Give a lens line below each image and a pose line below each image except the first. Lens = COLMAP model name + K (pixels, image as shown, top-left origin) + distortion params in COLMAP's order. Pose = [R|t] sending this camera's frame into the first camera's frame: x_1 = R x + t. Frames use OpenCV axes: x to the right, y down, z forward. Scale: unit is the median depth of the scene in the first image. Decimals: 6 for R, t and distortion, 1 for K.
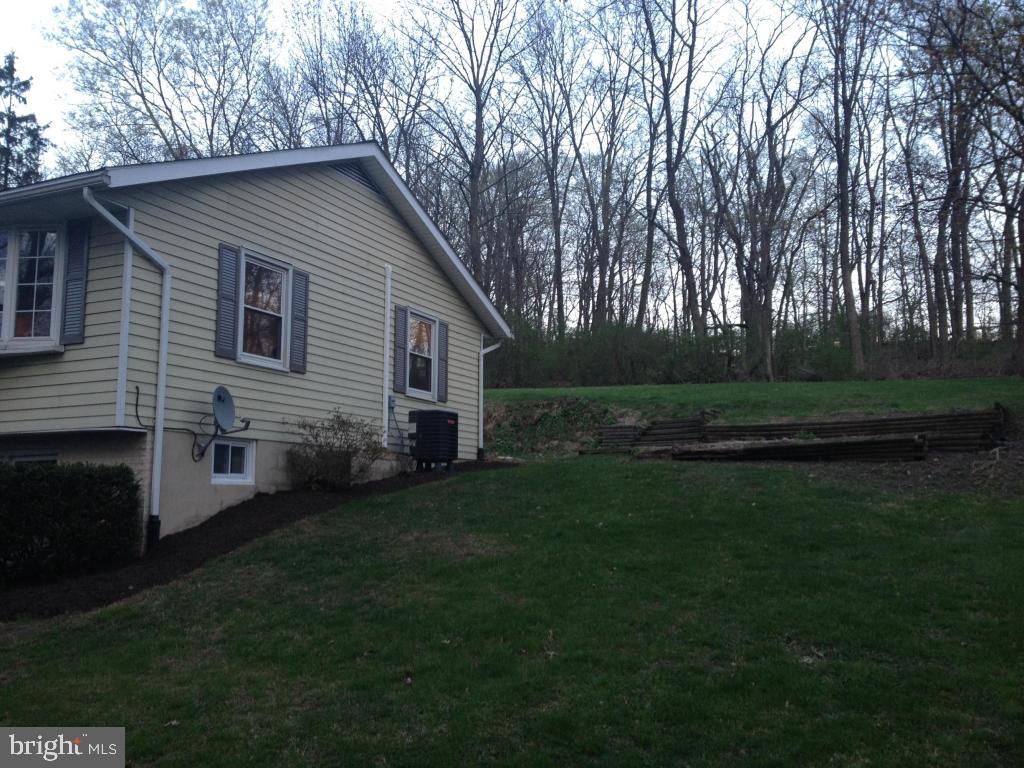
lens RADIAL K [[981.0, 0, 497.3], [0, 981.0, 383.1], [0, 0, 1]] dist [0.139464, -0.281088]
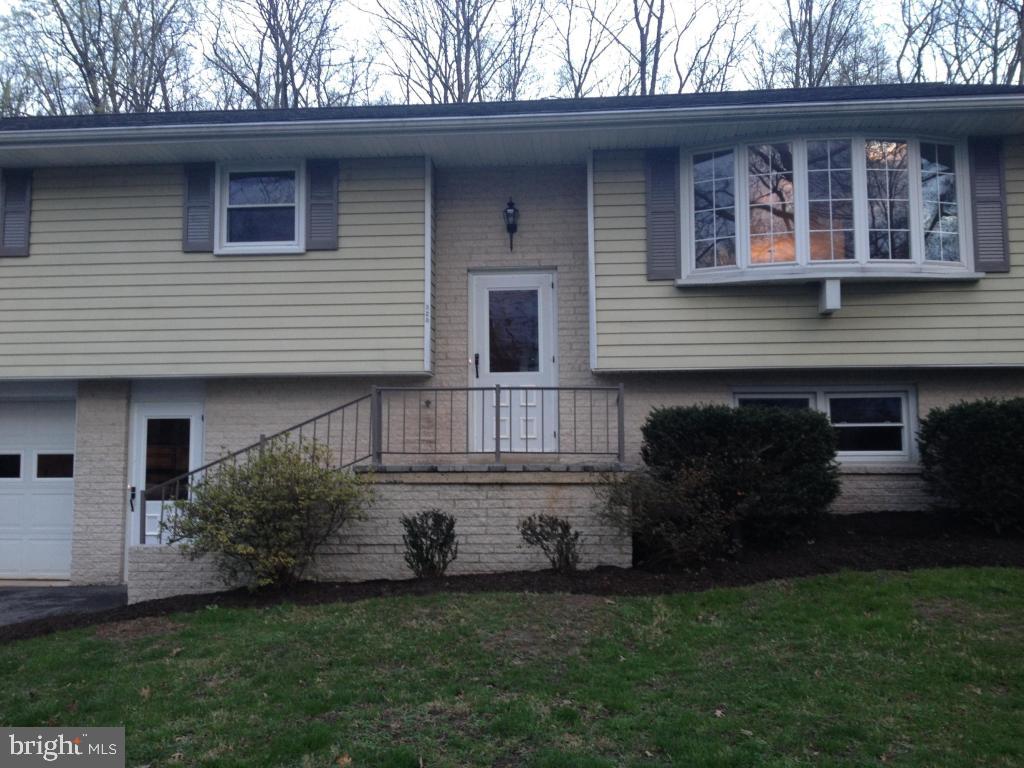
lens RADIAL K [[981.0, 0, 497.3], [0, 981.0, 383.1], [0, 0, 1]] dist [0.139464, -0.281088]
pose [[0.937348, 0.035337, 0.346596, -1.333911], [-0.048924, 0.998336, 0.030527, 0.065191], [-0.344941, -0.045572, 0.937517, 0.331211]]
